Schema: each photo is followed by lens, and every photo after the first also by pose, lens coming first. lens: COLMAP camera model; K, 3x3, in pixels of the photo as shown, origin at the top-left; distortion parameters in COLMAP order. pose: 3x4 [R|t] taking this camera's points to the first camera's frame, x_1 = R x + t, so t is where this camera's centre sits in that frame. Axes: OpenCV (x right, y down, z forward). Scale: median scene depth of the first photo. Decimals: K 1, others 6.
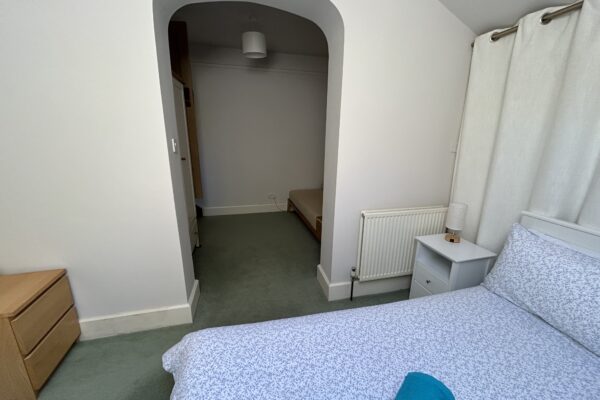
lens RADIAL K [[245.6, 0, 297.9], [0, 245.6, 198.8], [0, 0, 1]] dist [-0.000378, -0.000037]
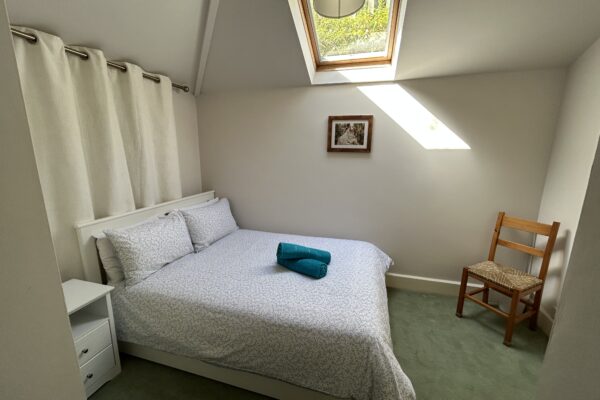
lens RADIAL K [[245.6, 0, 298.1], [0, 245.6, 200.4], [0, 0, 1]] dist [-0.000378, -0.000037]
pose [[-0.867125, -0.114346, 0.484788, -0.371934], [0.112857, 0.902877, 0.414822, -0.343215], [-0.485137, 0.414414, -0.770002, 1.180975]]
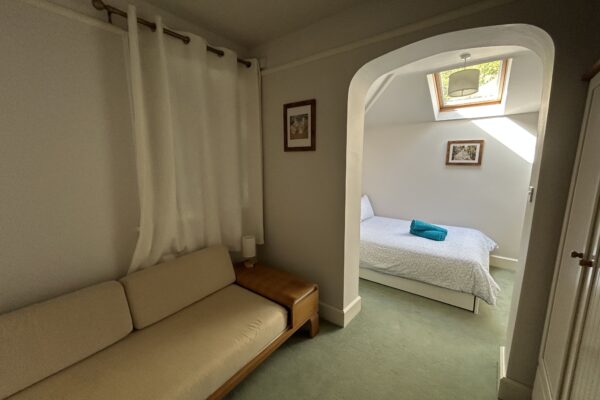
lens RADIAL K [[245.6, 0, 299.0], [0, 245.6, 201.2], [0, 0, 1]] dist [-0.000378, -0.000037]
pose [[-0.634021, -0.135773, 0.761303, -0.645862], [0.194706, 0.924724, 0.327071, -0.639751], [-0.748403, 0.355600, -0.559859, 2.129607]]
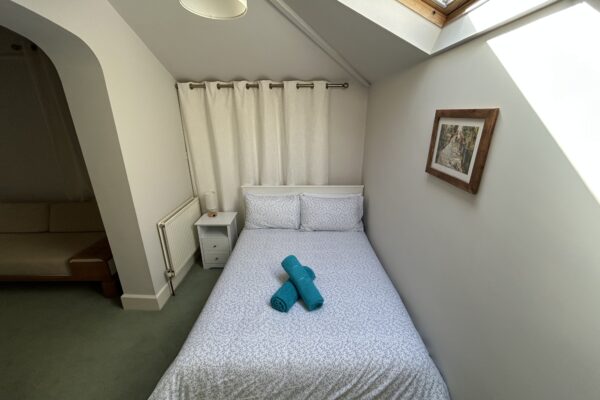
lens RADIAL K [[245.6, 0, 303.4], [0, 245.6, 200.6], [0, 0, 1]] dist [-0.000378, -0.000037]
pose [[0.239210, -0.330349, 0.913043, -0.707657], [0.253467, 0.928984, 0.269710, -0.220609], [-0.937301, 0.166910, 0.305954, -0.035117]]
